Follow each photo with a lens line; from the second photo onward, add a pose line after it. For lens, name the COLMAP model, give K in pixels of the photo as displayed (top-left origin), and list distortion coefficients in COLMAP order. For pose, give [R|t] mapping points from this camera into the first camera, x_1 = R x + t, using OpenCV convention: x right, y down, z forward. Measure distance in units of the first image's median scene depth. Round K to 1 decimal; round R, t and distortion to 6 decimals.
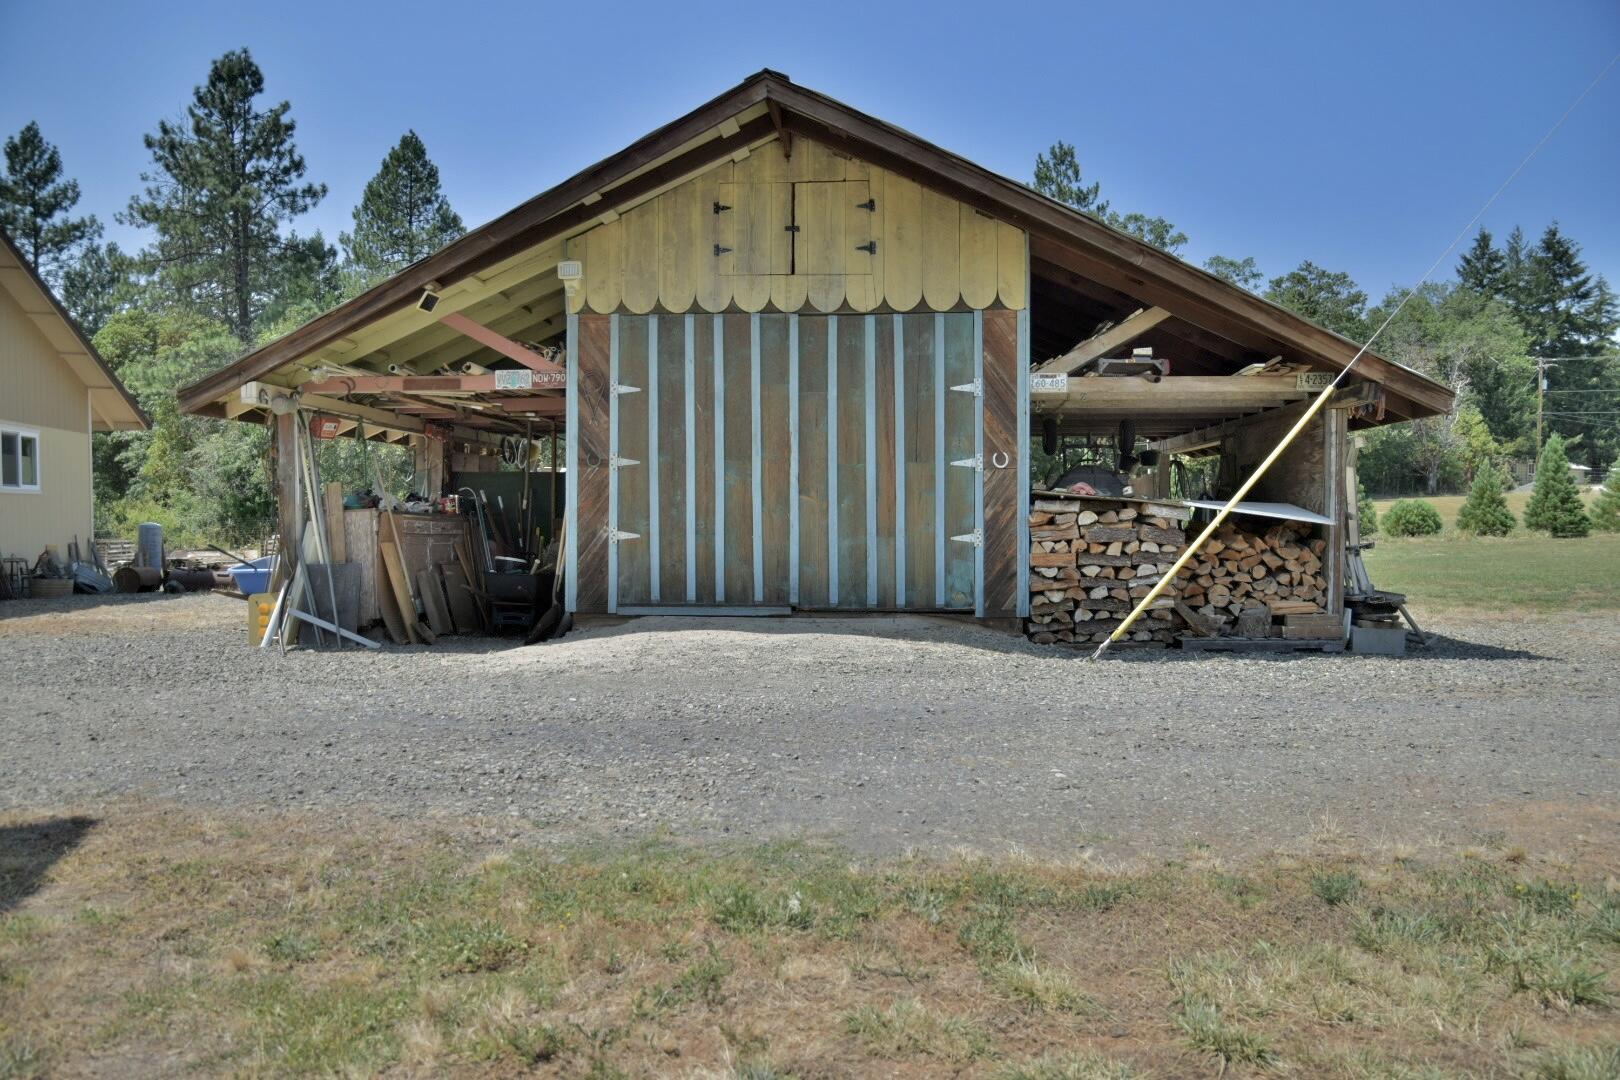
lens RADIAL K [[1123.0, 0, 810.4], [0, 1123.0, 539.0], [0, 0, 1]] dist [-0.000818, -0.000025]
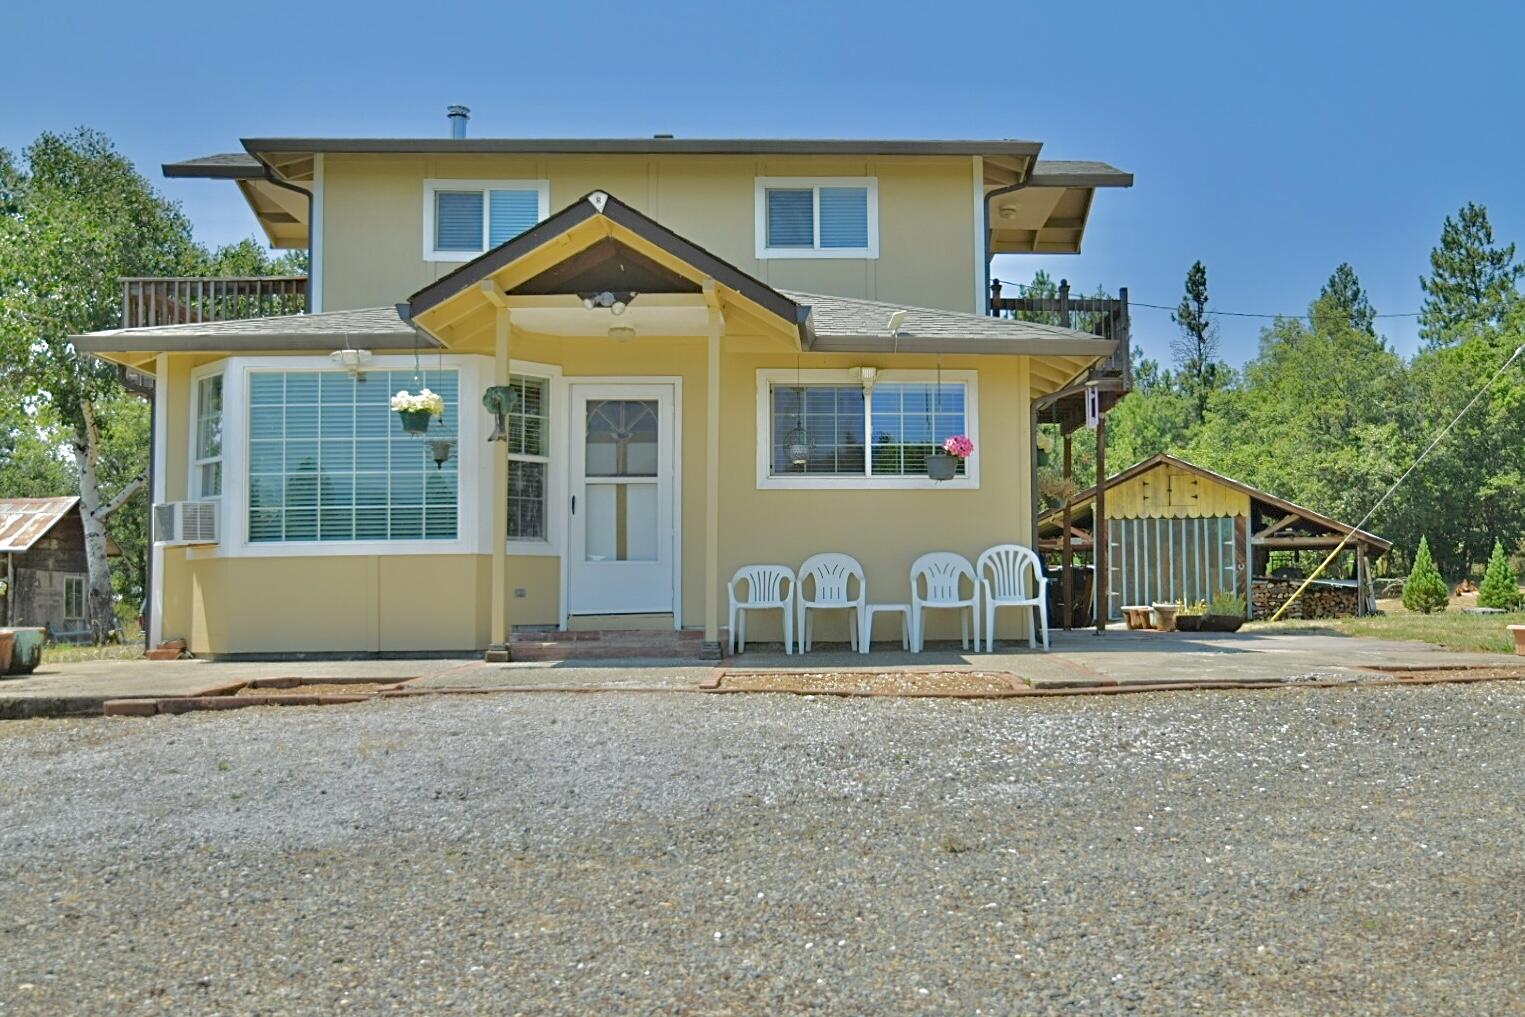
lens RADIAL K [[2293.0, 0, 762.9], [0, 2293.0, 507.9], [0, 0, 1]] dist [0.003531, 0.000000]
pose [[0.977811, -0.018338, -0.208685, 0.199999], [0.003593, 0.997483, -0.070819, 0.200733], [0.209459, 0.068497, 0.975415, -5.224310]]
